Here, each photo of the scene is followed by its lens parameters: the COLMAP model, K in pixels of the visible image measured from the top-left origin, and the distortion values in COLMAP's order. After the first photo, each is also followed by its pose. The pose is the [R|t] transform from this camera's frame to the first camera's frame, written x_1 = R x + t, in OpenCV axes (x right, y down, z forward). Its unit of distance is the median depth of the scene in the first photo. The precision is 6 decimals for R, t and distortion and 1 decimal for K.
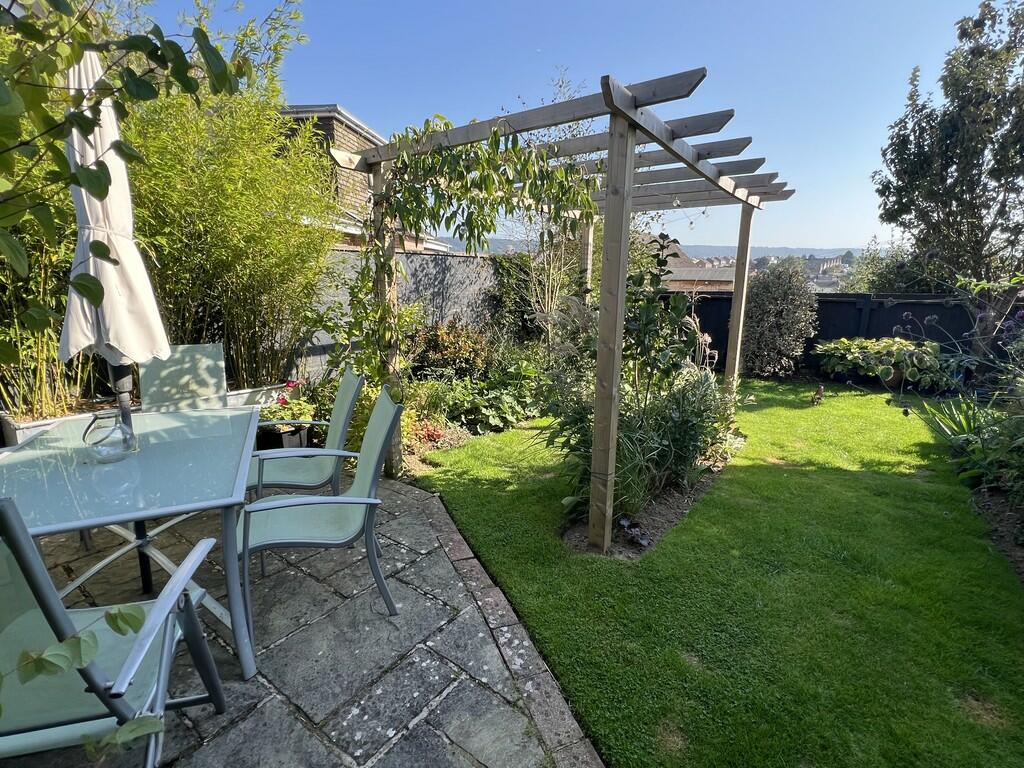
lens RADIAL K [[476.2, 0, 511.8], [0, 476.2, 380.0], [0, 0, 1]] dist [-0.000711, -0.000336]
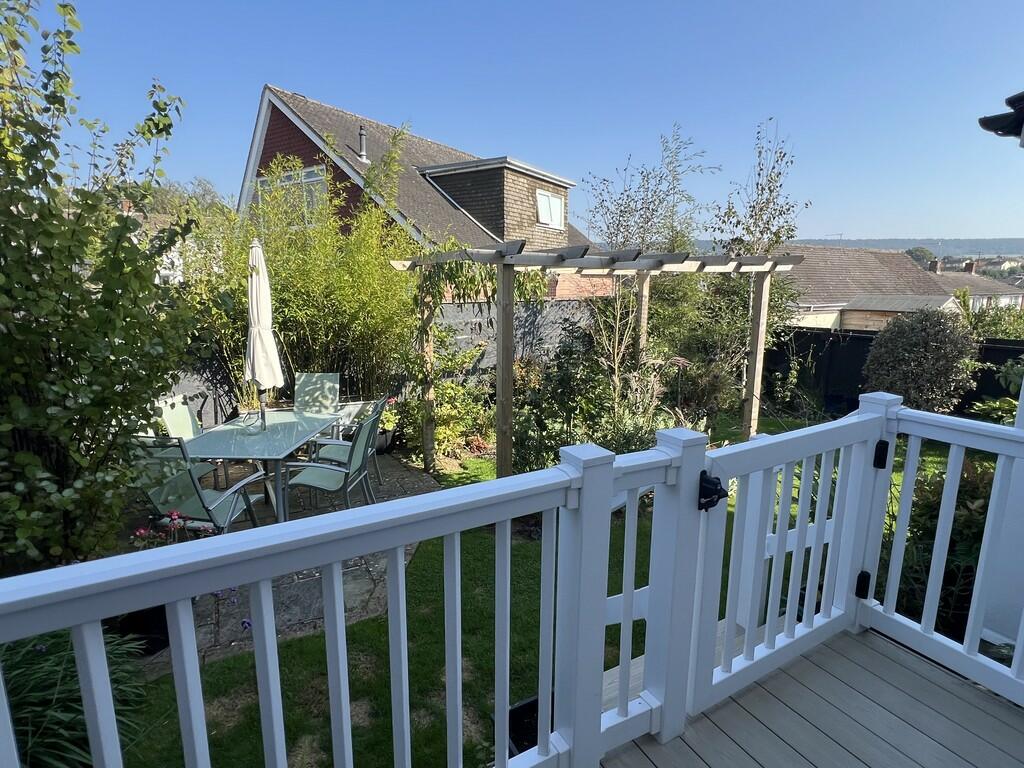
lens RADIAL K [[515.2, 0, 512.0], [0, 515.2, 383.3], [0, 0, 1]] dist [0.005342, -0.000214]
pose [[0.908498, 0.070854, -0.411838, 0.634741], [-0.081536, 0.996635, -0.008400, -0.074045], [0.409857, 0.041211, 0.911218, -0.350357]]
